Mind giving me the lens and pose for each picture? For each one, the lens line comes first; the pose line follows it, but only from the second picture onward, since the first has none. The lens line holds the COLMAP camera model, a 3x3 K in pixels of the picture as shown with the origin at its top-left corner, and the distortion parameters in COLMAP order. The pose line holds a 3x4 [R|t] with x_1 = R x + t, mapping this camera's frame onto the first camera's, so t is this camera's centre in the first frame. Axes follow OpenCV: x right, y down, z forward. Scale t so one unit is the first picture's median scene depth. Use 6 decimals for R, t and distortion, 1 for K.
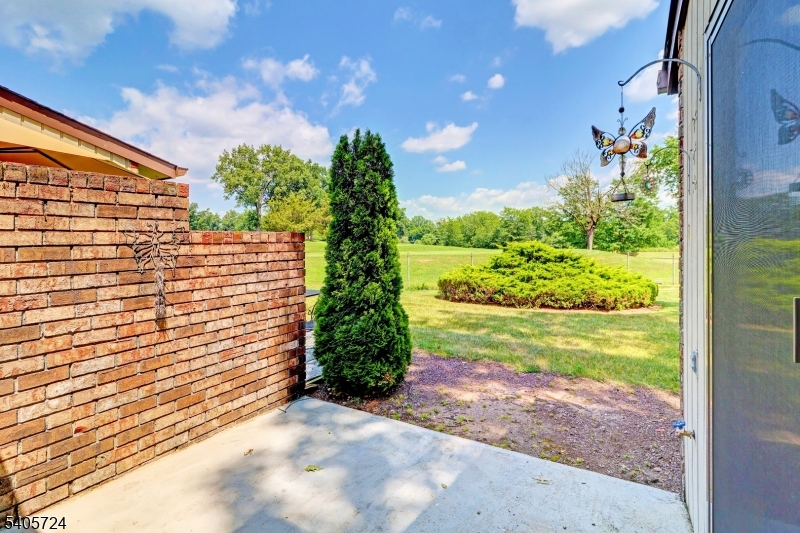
lens RADIAL K [[383.7, 0, 399.0], [0, 383.7, 239.4], [0, 0, 1]] dist [0.000382, 0.000100]
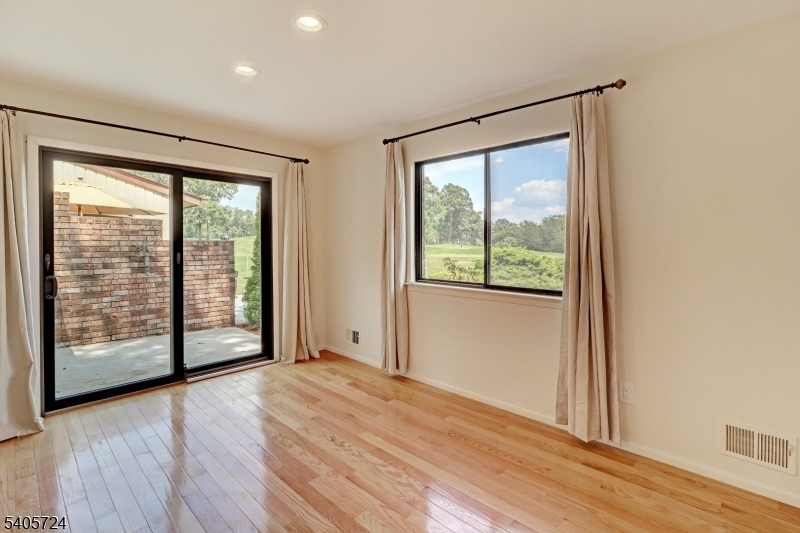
lens RADIAL K [[377.2, 0, 404.4], [0, 377.2, 252.2], [0, 0, 1]] dist [-0.001275, 0.000183]
pose [[0.977451, 0.022223, -0.209990, 1.118355], [-0.016252, 0.999414, 0.030120, -0.035895], [0.210536, -0.026028, 0.977240, -0.742845]]
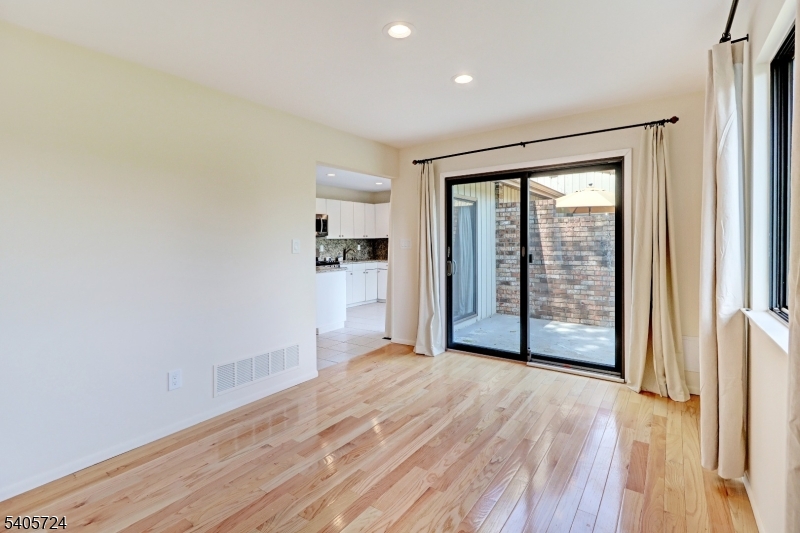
lens RADIAL K [[377.2, 0, 404.4], [0, 377.2, 252.2], [0, 0, 1]] dist [-0.001275, 0.000183]
pose [[-0.067952, 0.042815, -0.996769, 1.490348], [0.018435, 0.998962, 0.041652, -0.031695], [0.997518, -0.015545, -0.068671, -0.122304]]
